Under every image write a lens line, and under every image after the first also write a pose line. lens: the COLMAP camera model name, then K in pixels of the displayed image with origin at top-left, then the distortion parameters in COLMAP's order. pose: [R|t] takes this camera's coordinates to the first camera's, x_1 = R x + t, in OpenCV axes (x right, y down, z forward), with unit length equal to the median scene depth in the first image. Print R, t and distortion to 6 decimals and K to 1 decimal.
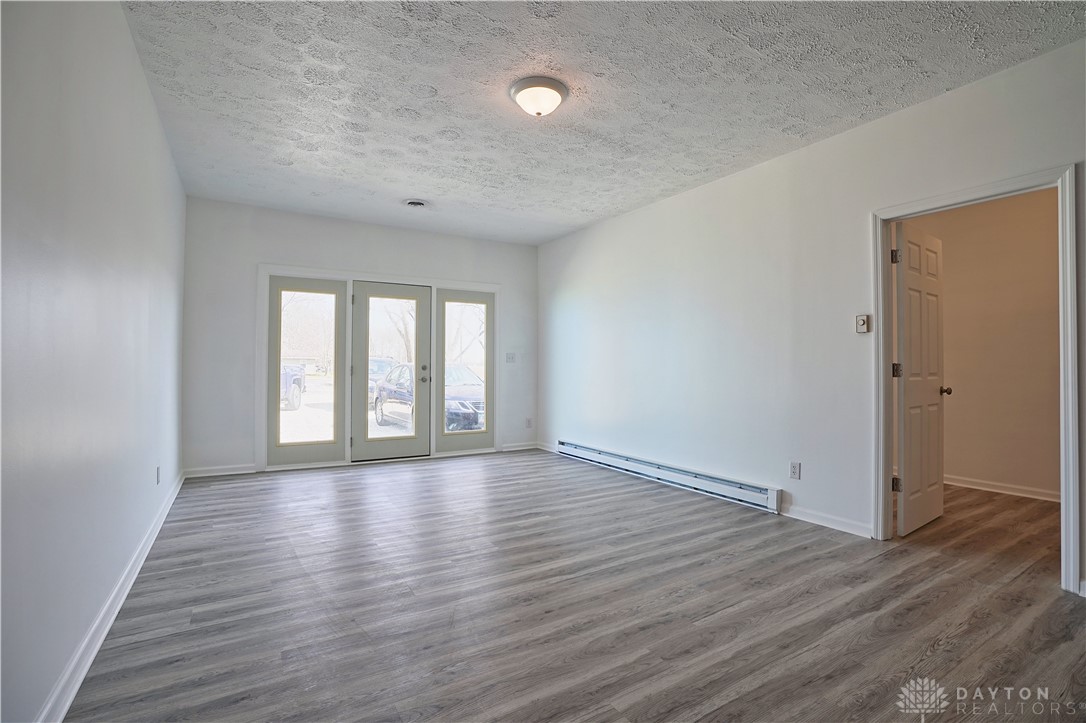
lens RADIAL K [[493.5, 0, 541.2], [0, 493.5, 357.5], [0, 0, 1]] dist [-0.068685, 0.026946]
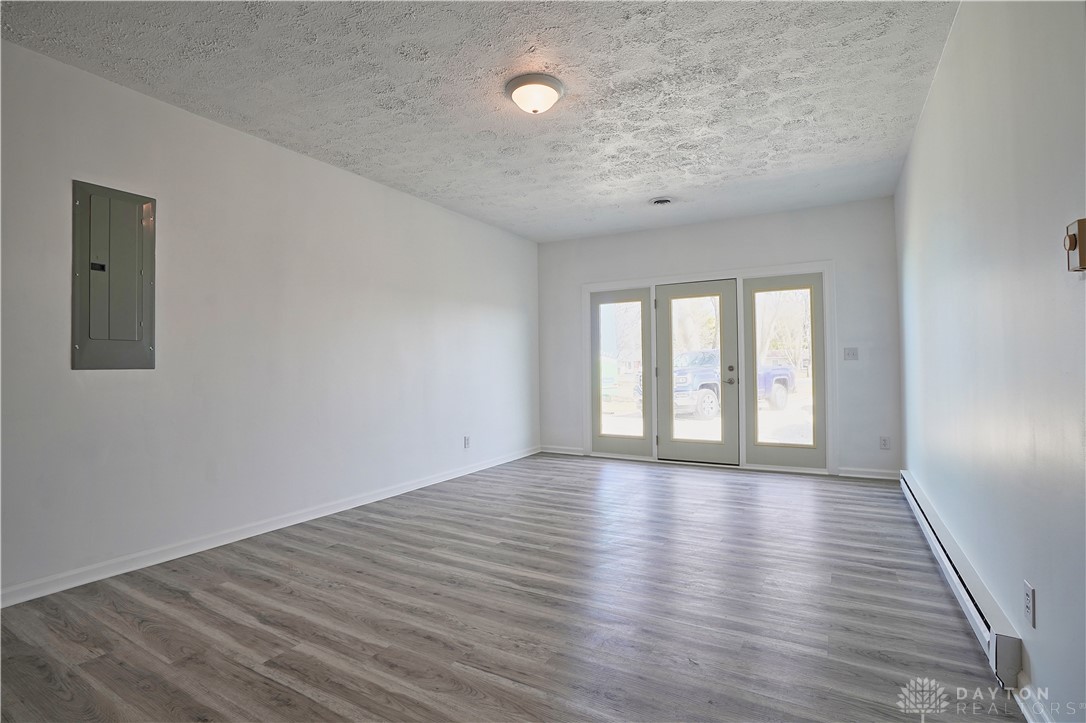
lens RADIAL K [[505.8, 0, 541.5], [0, 505.8, 358.3], [0, 0, 1]] dist [-0.068369, 0.029500]
pose [[0.489195, -0.024524, -0.871830, 0.443135], [0.027672, 0.999538, -0.012589, 0.004589], [0.871735, -0.017967, 0.489648, 0.261819]]
